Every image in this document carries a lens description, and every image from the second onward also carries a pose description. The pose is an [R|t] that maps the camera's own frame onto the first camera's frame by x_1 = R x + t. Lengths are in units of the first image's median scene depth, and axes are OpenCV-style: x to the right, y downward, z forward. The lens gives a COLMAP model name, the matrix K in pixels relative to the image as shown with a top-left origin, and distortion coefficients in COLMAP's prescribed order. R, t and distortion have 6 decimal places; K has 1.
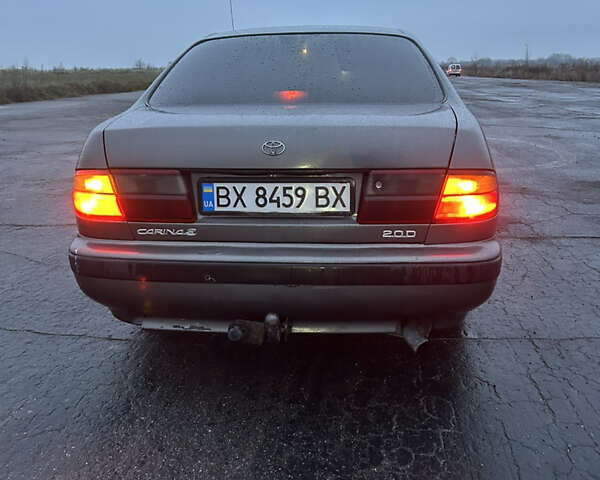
lens RADIAL K [[610.7, 0, 300.0], [0, 610.7, 240.0], [0, 0, 1]] dist [0.082373, -0.129026]
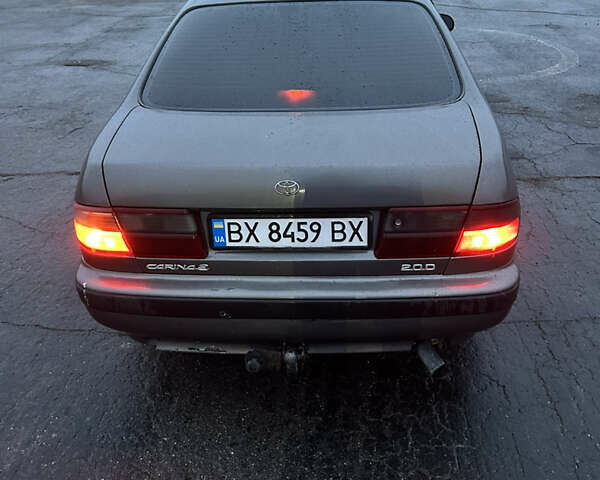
lens RADIAL K [[610.7, 0, 300.0], [0, 610.7, 240.0], [0, 0, 1]] dist [0.082373, -0.129026]
pose [[0.999311, -0.030825, 0.020658, -0.043149], [0.025797, 0.977287, 0.210343, -0.254170], [-0.026672, -0.209665, 0.977409, 0.059836]]
